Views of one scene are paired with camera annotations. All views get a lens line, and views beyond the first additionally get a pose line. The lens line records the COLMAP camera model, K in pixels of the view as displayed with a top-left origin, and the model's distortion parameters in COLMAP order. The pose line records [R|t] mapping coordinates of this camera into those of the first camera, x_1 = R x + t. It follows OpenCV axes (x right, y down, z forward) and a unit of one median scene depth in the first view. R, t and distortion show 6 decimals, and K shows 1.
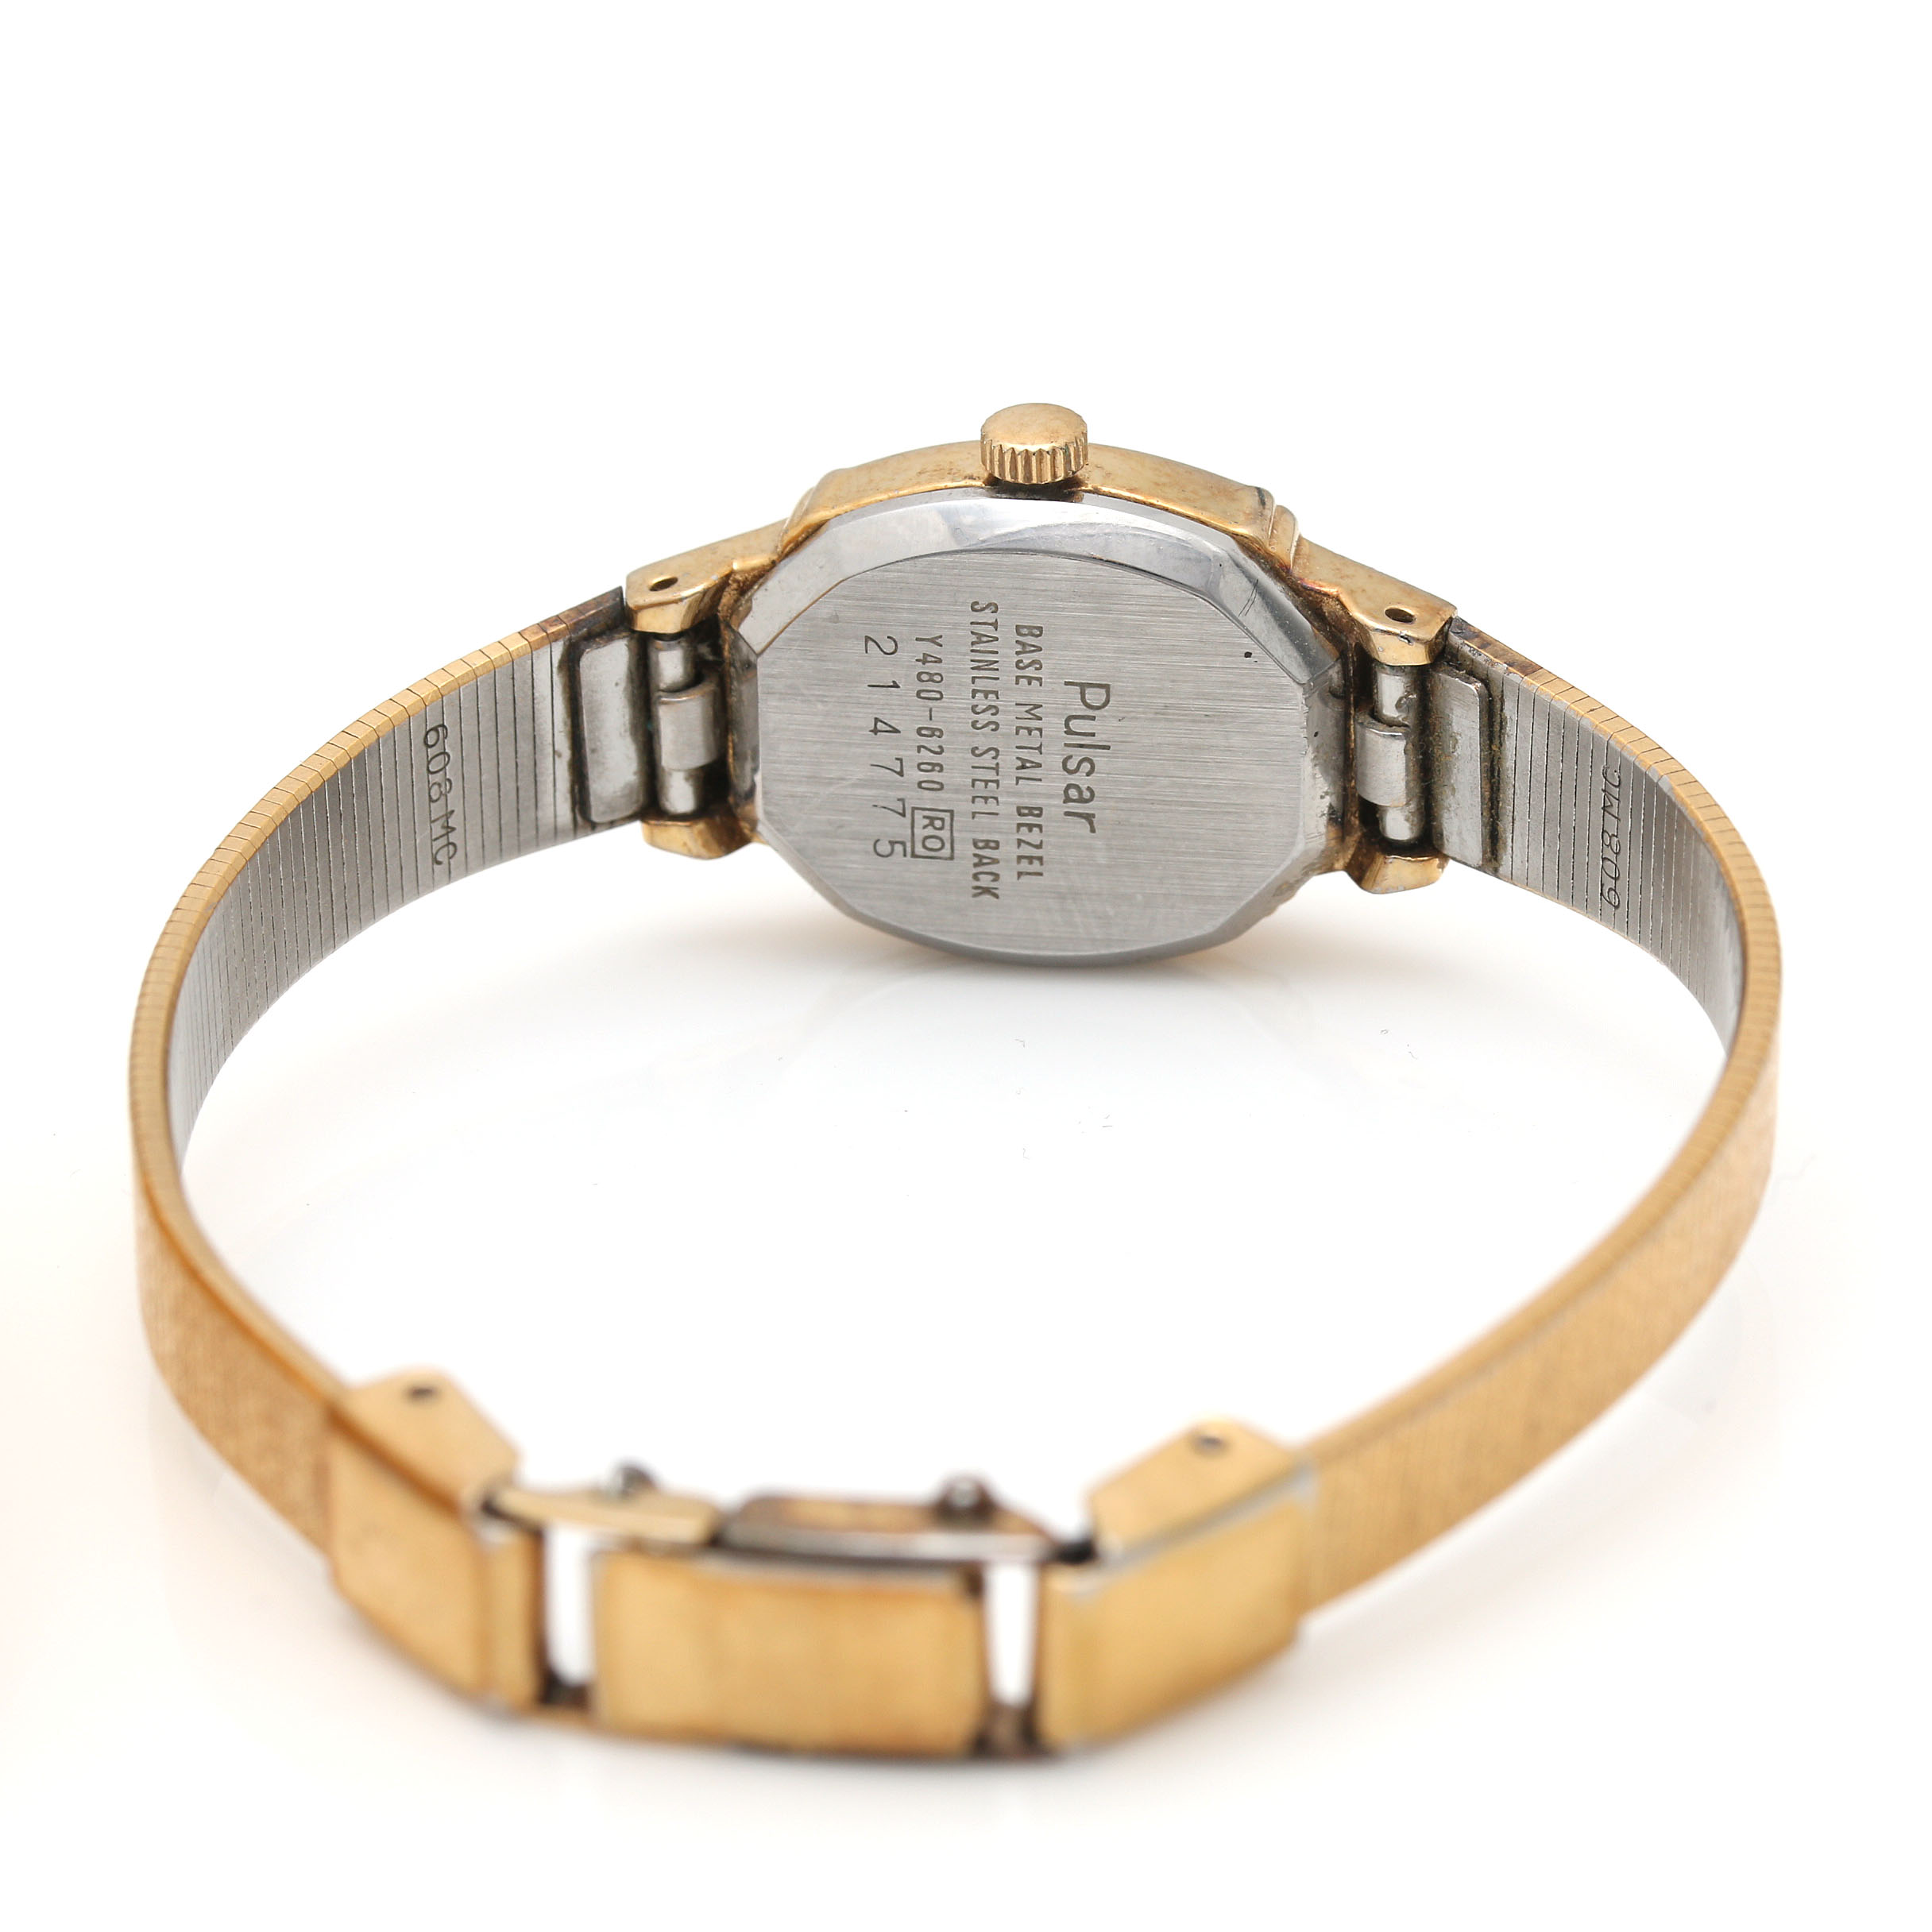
lens RADIAL K [[6605.8, 0, 966.0], [0, 6605.8, 966.0], [0, 0, 1]] dist [0.006318, -5.801695]
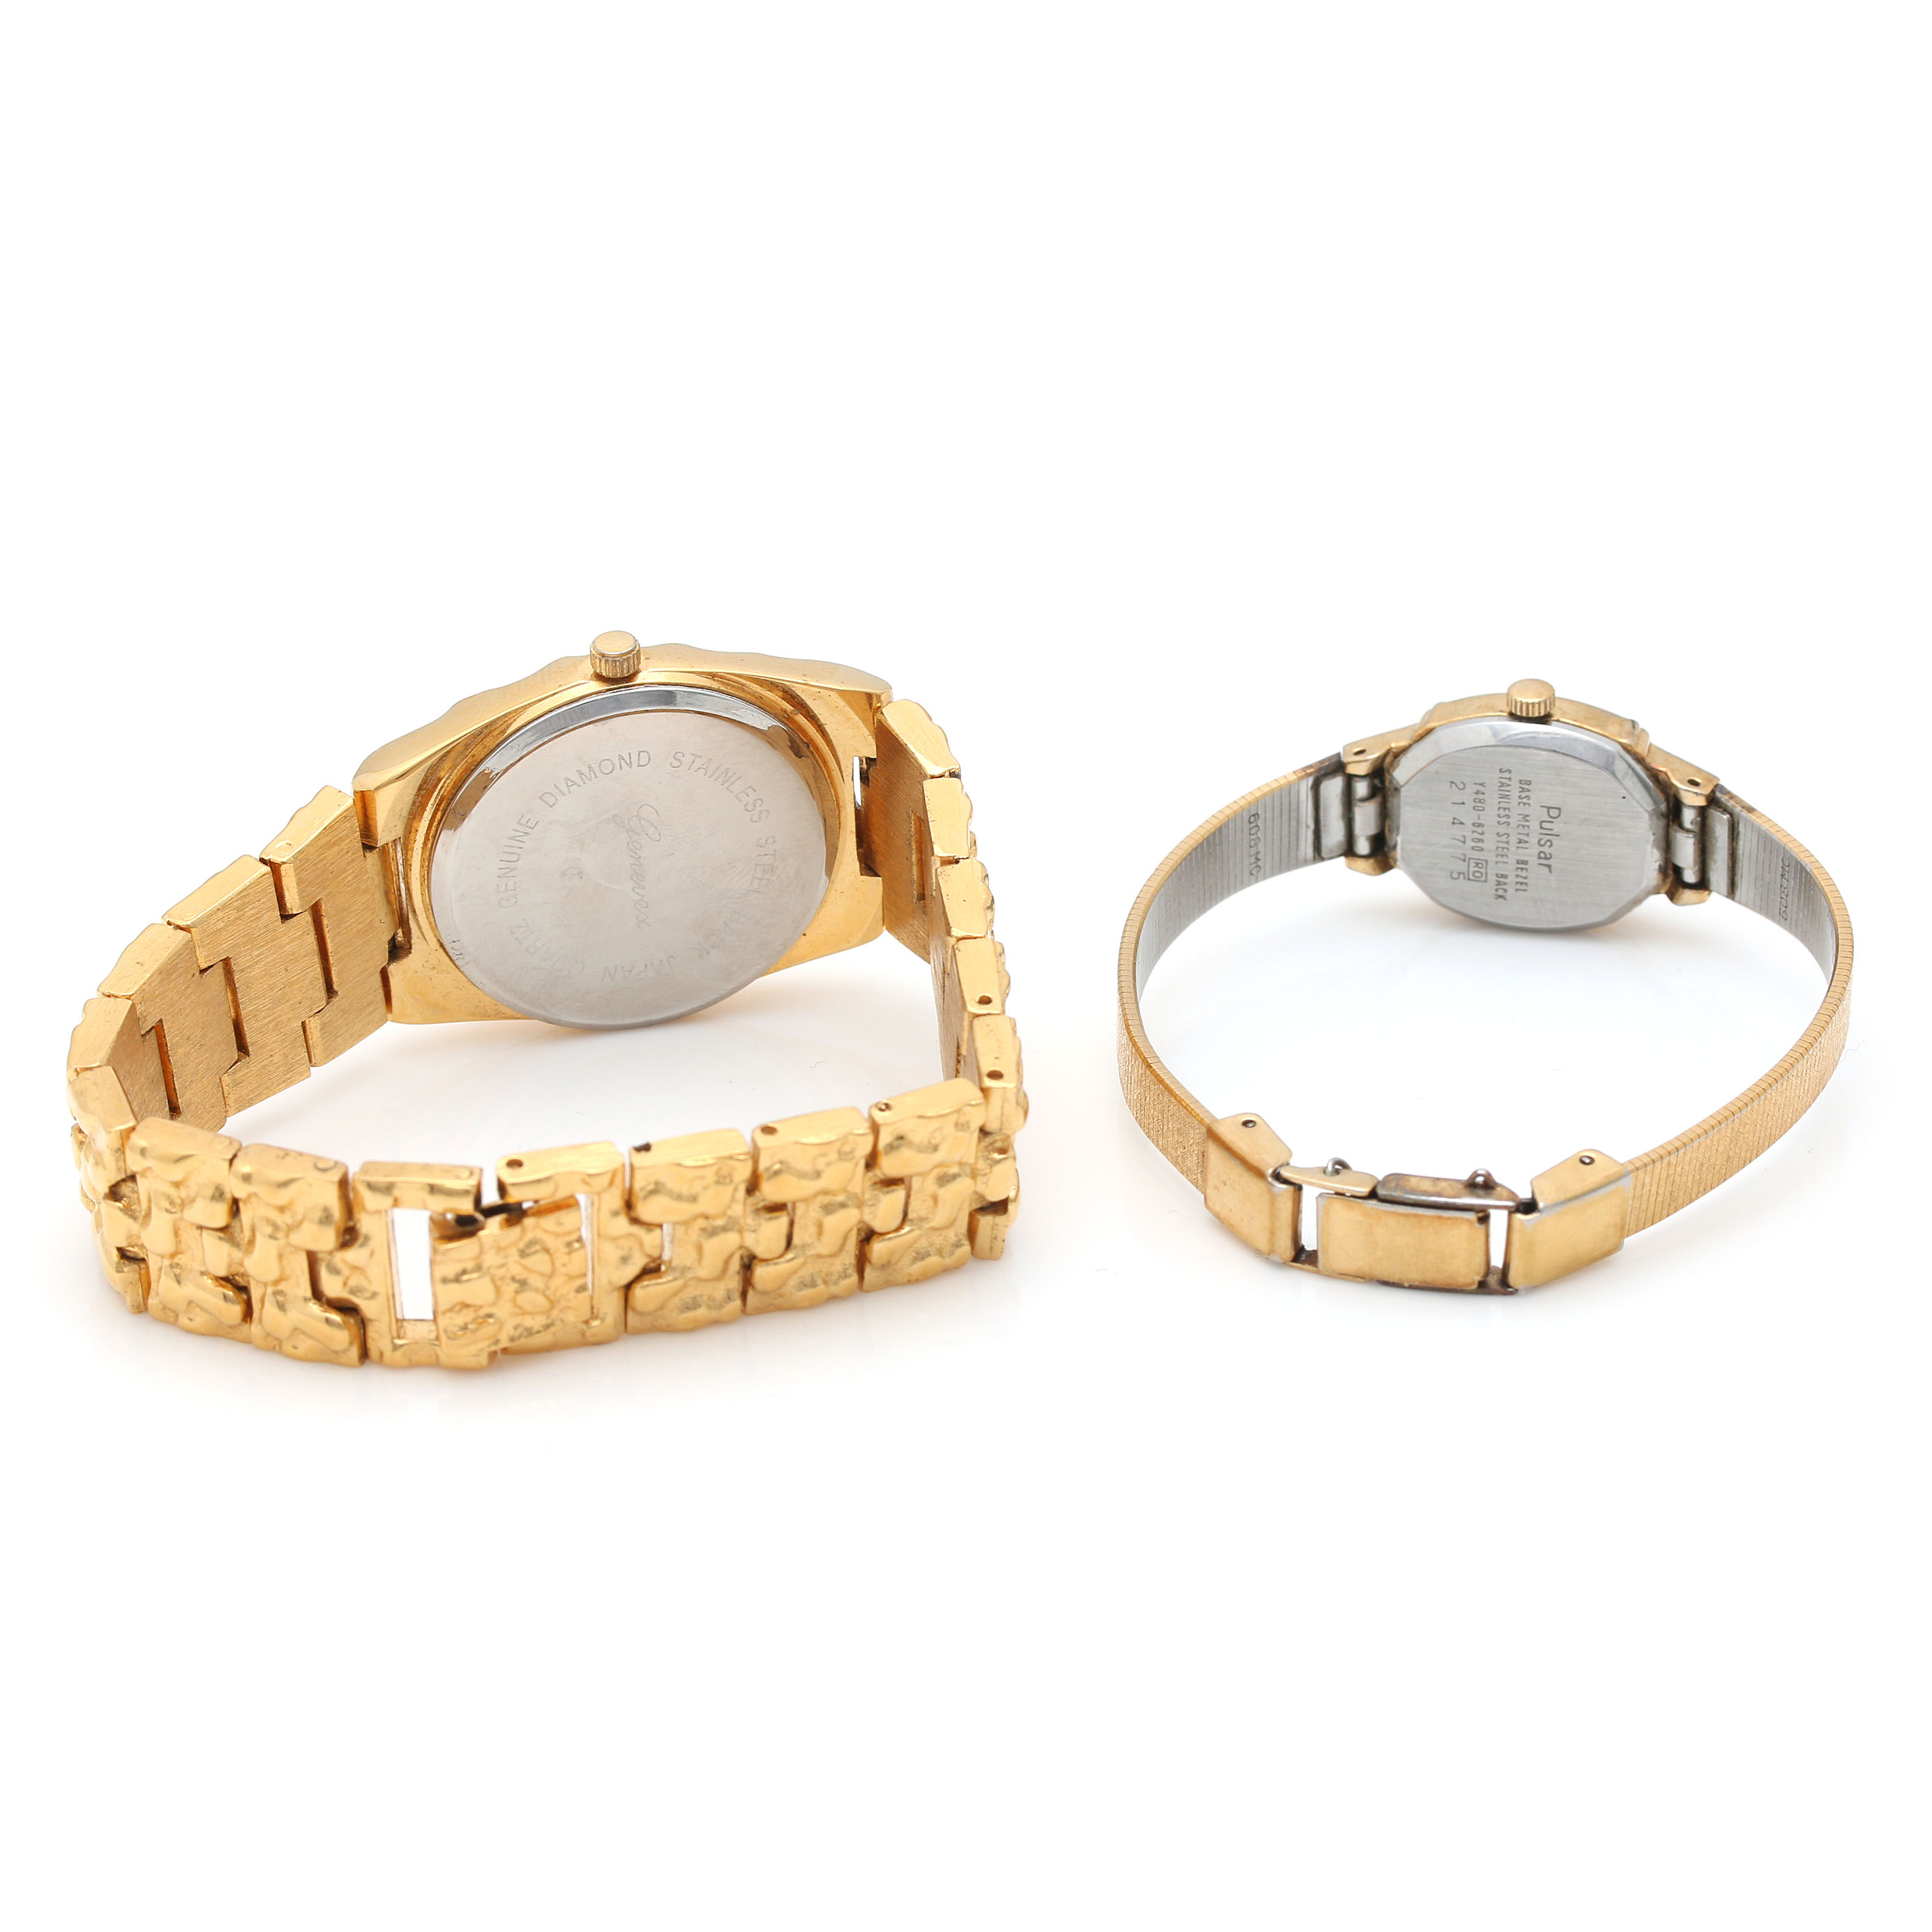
lens RADIAL K [[6605.8, 0, 966.0], [0, 6605.8, 966.0], [0, 0, 1]] dist [0.006318, -5.801695]
pose [[0.996424, 0.040991, -0.073883, -0.011056], [-0.034879, 0.996006, 0.082193, -0.164306], [0.076957, -0.079322, 0.993874, -1.209937]]
